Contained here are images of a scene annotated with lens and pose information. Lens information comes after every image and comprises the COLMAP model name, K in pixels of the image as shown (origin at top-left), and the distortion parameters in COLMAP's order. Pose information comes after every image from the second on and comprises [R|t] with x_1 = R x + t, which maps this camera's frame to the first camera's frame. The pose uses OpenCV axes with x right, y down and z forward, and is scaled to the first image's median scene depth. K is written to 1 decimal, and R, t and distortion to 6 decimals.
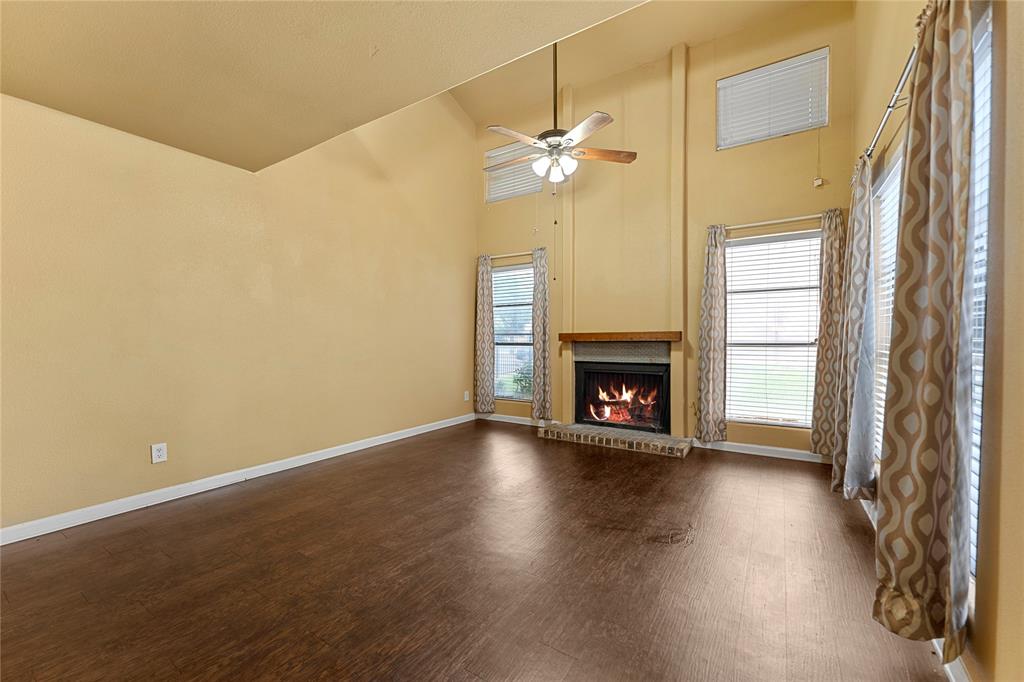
lens RADIAL K [[412.6, 0, 501.6], [0, 412.6, 350.9], [0, 0, 1]] dist [0.000623, 0.000570]
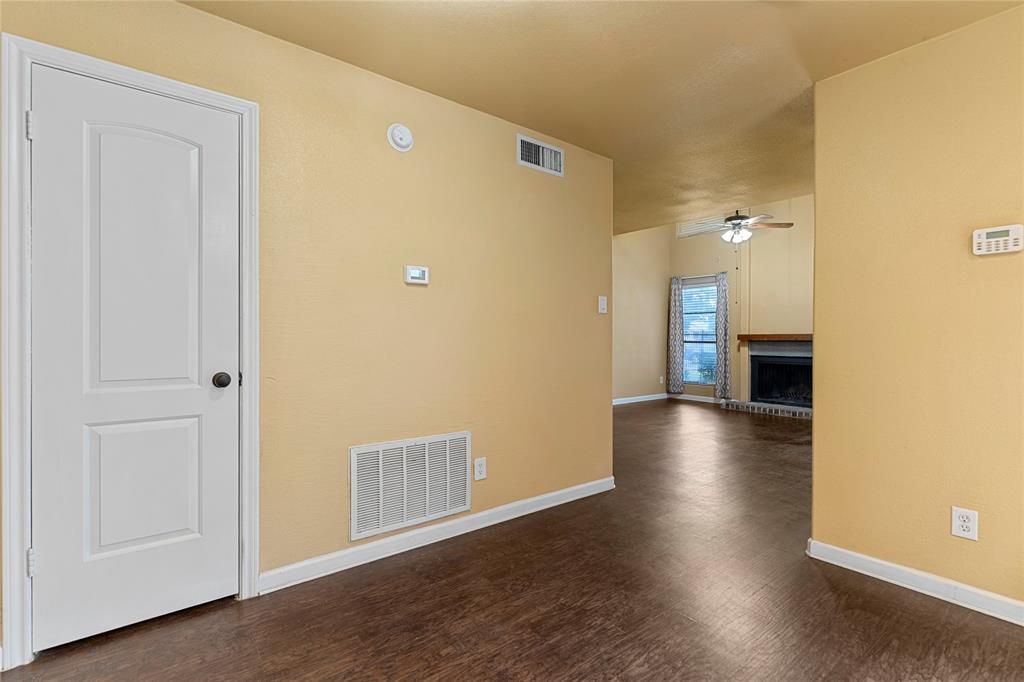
lens RADIAL K [[453.6, 0, 499.4], [0, 453.6, 338.5], [0, 0, 1]] dist [-0.014012, -0.000130]
pose [[0.943887, 0.006744, -0.330201, -0.107783], [-0.015723, 0.999575, -0.024528, 0.019314], [0.329895, 0.028343, 0.943592, -0.650749]]
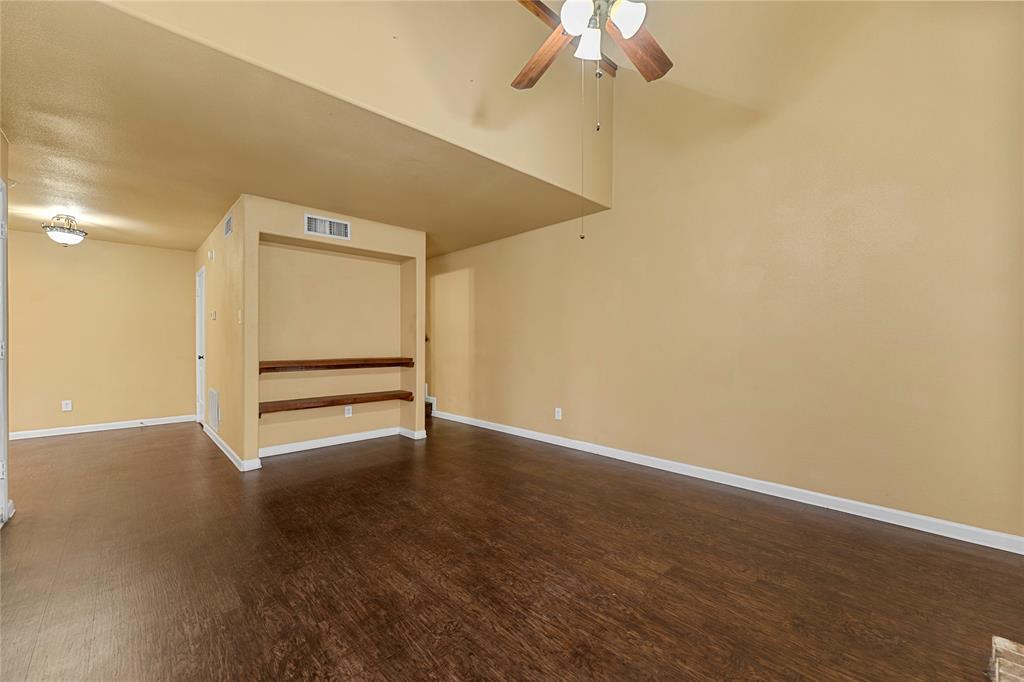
lens RADIAL K [[412.6, 0, 504.3], [0, 412.6, 337.8], [0, 0, 1]] dist [0.000623, 0.000570]
pose [[-0.236102, -0.015837, -0.971599, 0.407891], [-0.027046, 0.999587, -0.009721, -0.012353], [0.971352, 0.023982, -0.236432, 0.622722]]
